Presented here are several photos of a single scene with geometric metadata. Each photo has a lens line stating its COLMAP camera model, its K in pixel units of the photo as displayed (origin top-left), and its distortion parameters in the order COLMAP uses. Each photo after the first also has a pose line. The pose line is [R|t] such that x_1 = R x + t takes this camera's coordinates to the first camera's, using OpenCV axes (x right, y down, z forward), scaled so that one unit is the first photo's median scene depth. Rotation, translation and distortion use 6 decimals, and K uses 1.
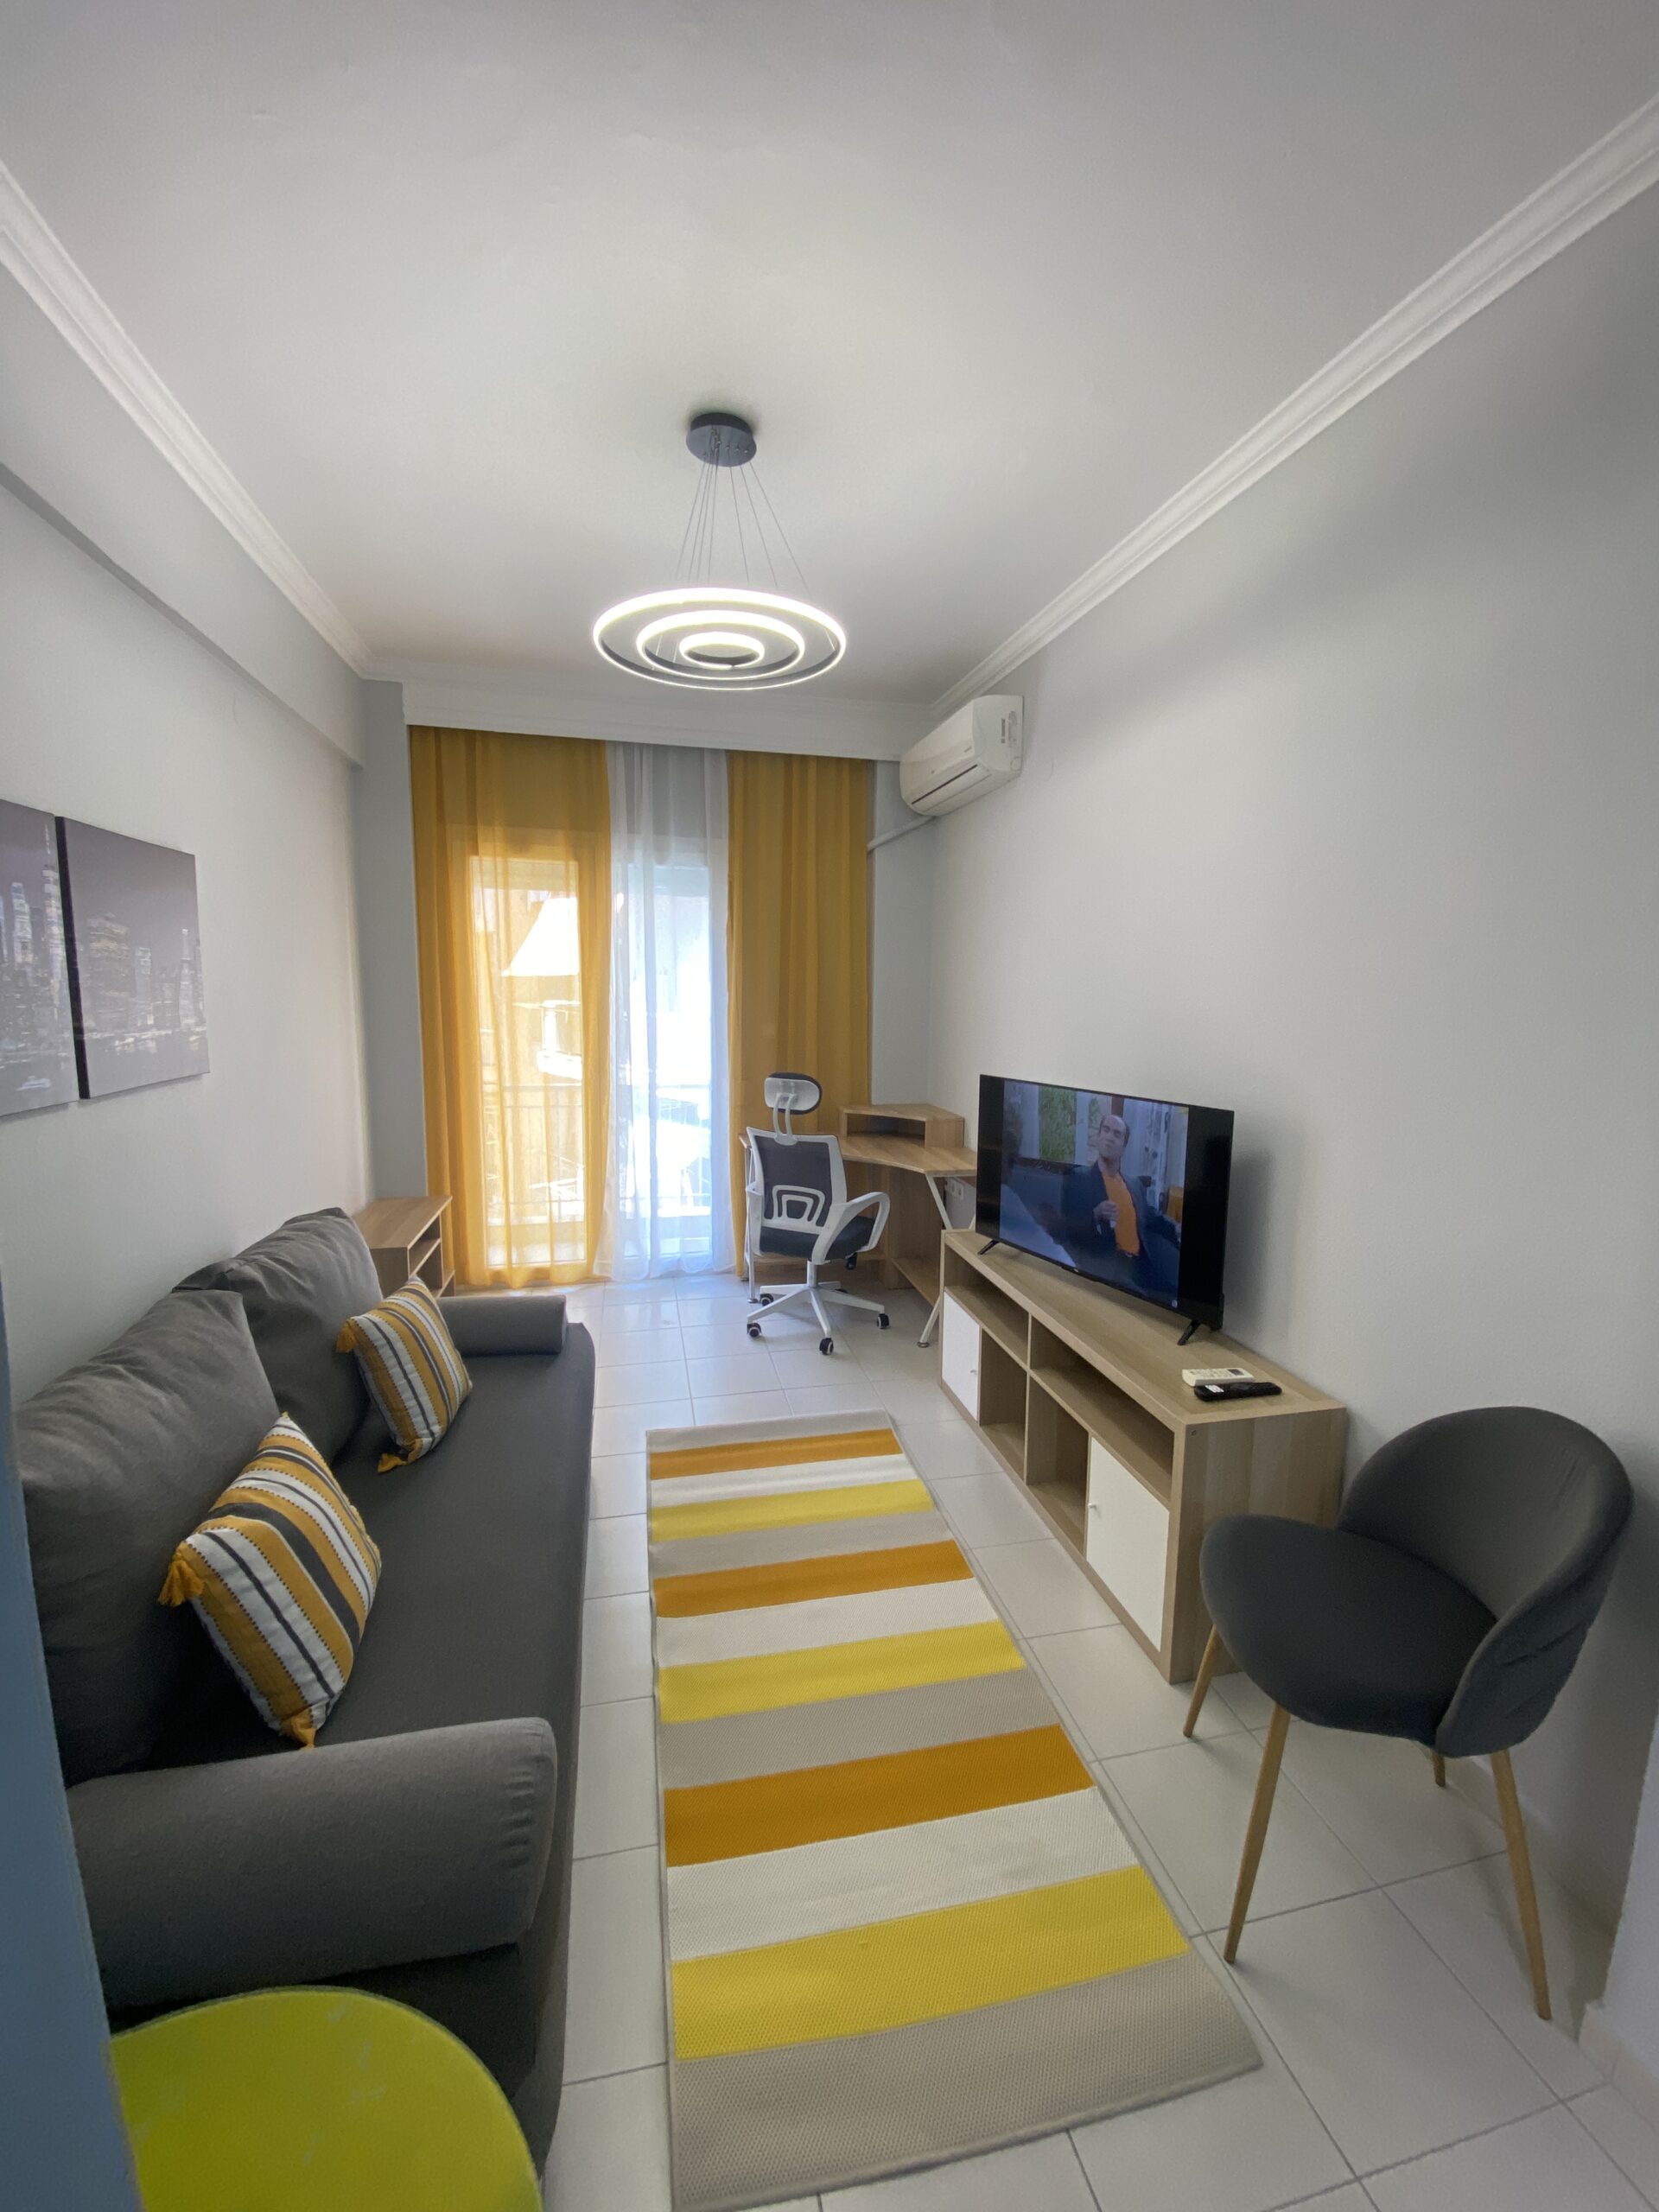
lens RADIAL K [[892.6, 0, 831.7], [0, 892.6, 1094.2], [0, 0, 1]] dist [0.038937, -0.033625]
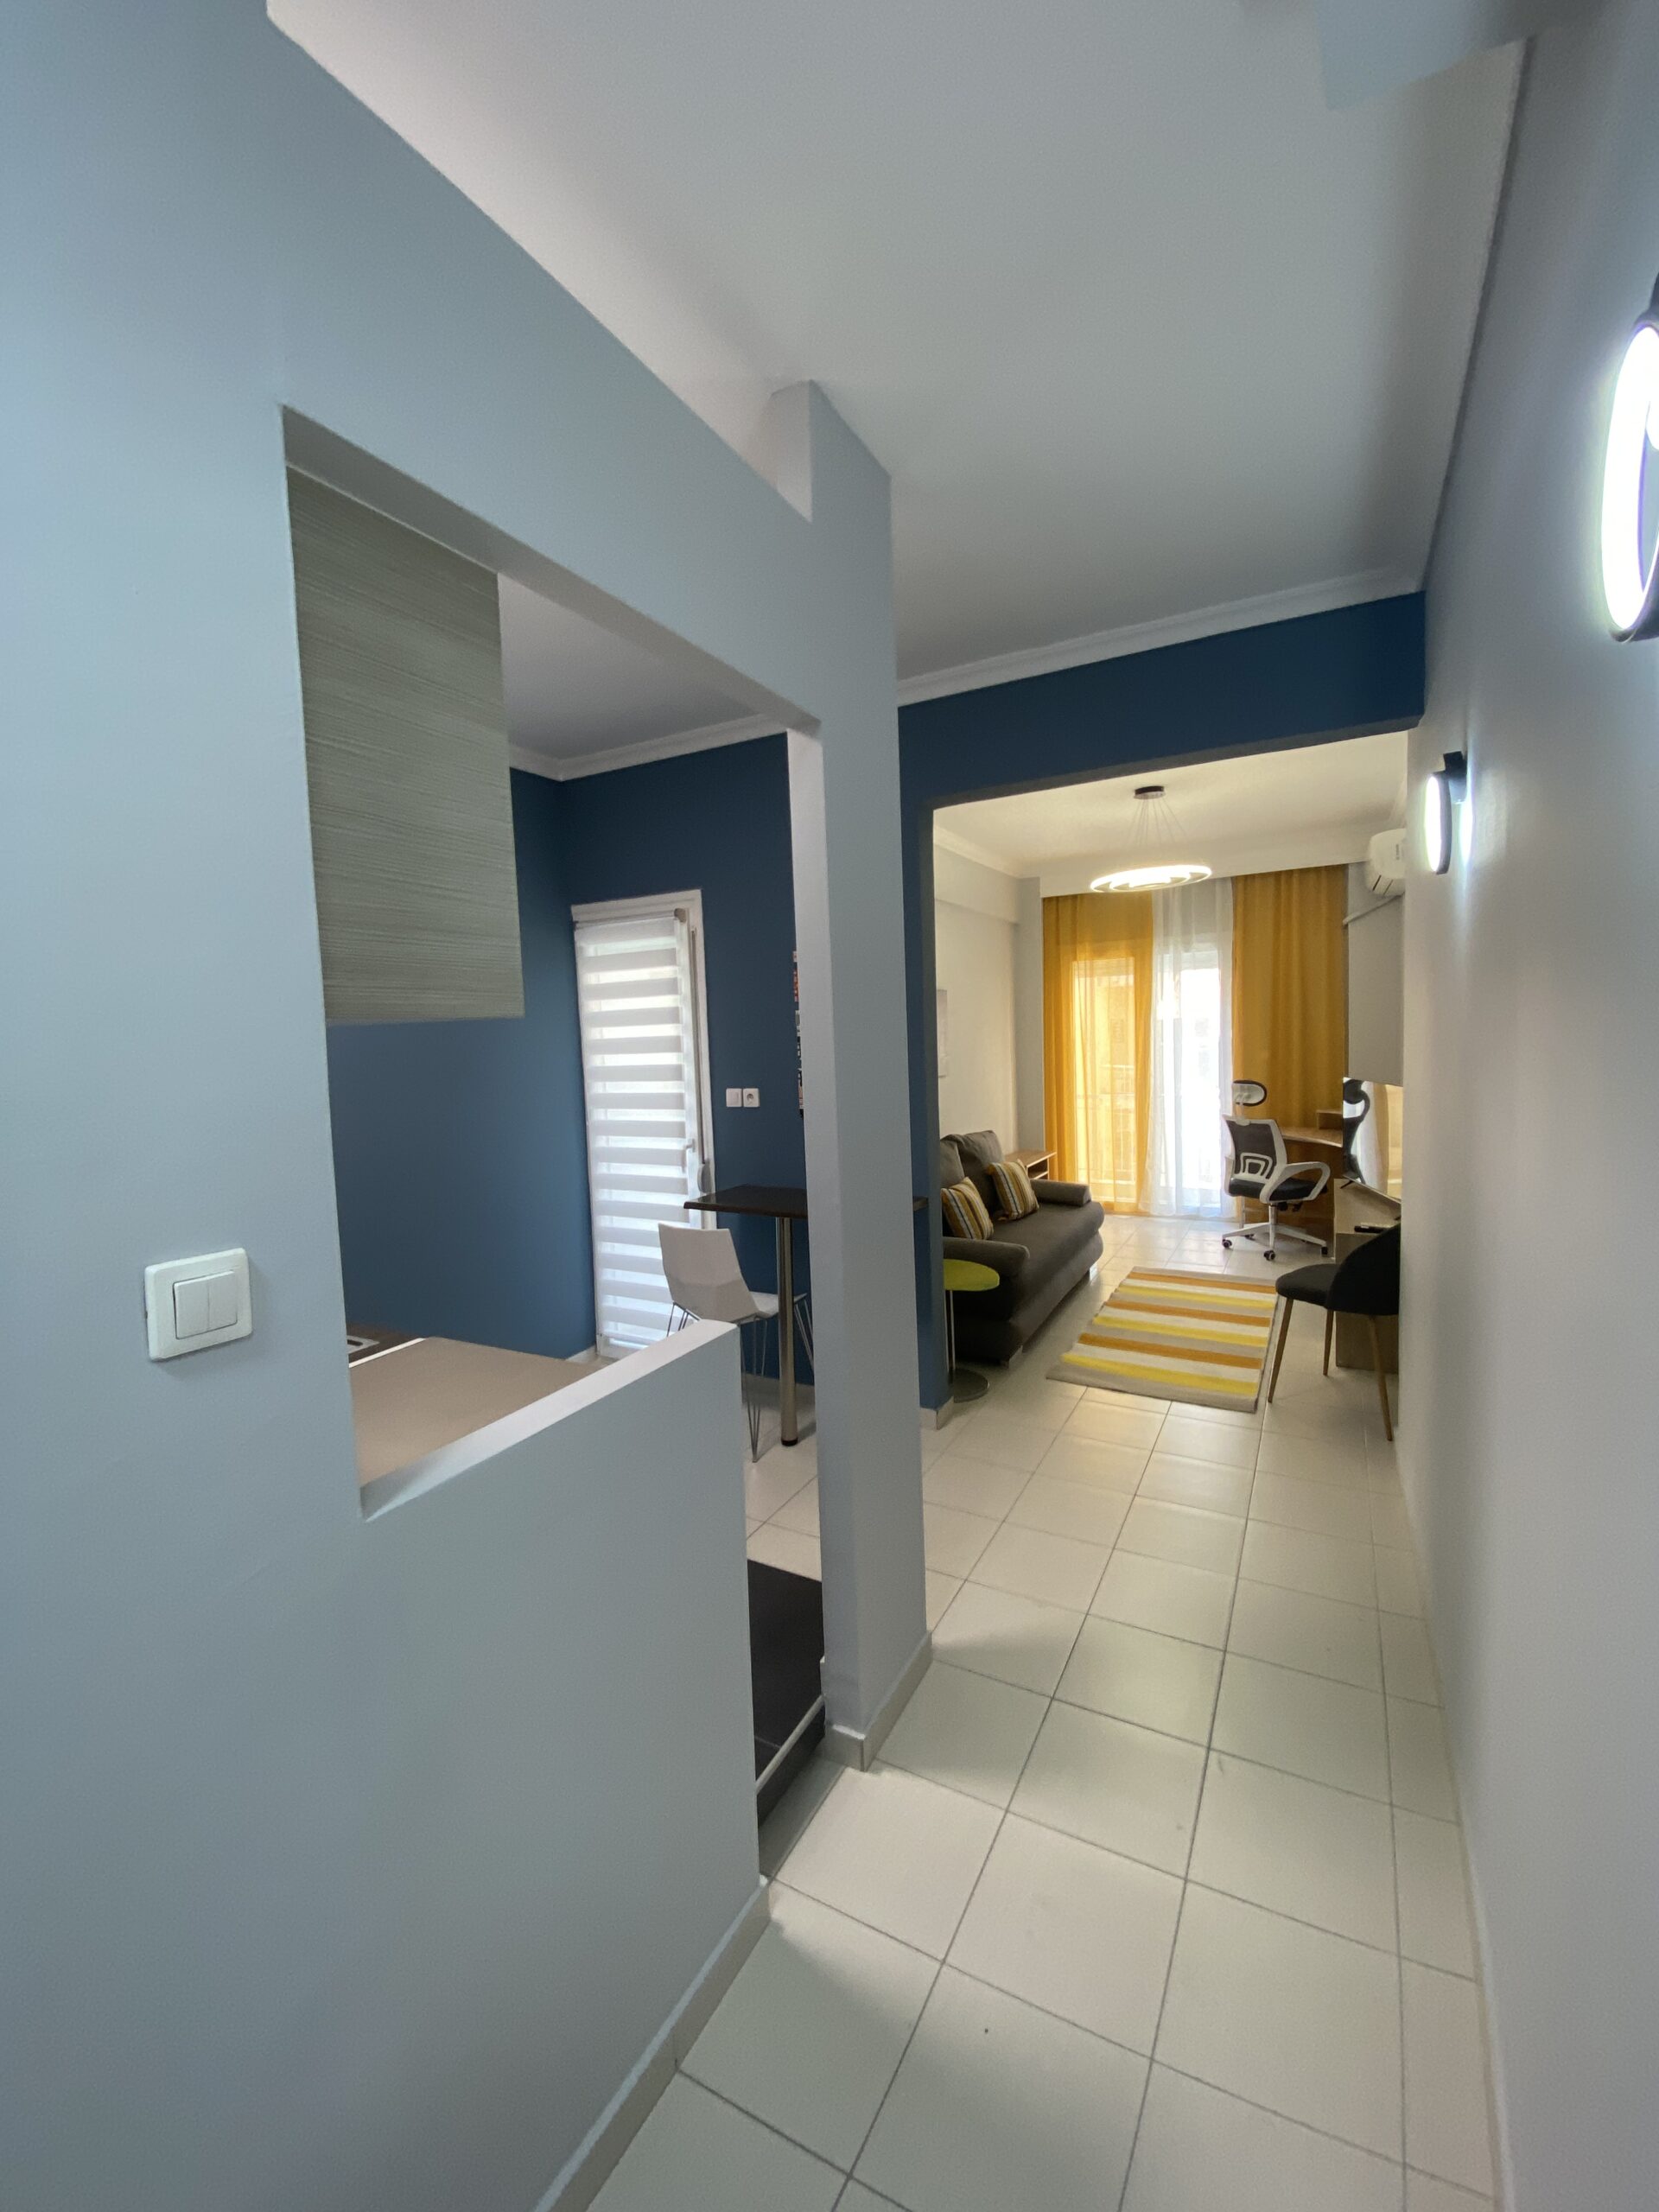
lens RADIAL K [[925.9, 0, 793.0], [0, 925.9, 1099.6], [0, 0, 1]] dist [0.017809, -0.000106]
pose [[0.725974, 0.014243, -0.687575, 0.804362], [-0.041326, 0.998882, -0.022942, 0.129107], [0.686479, 0.045070, 0.725751, -1.221200]]
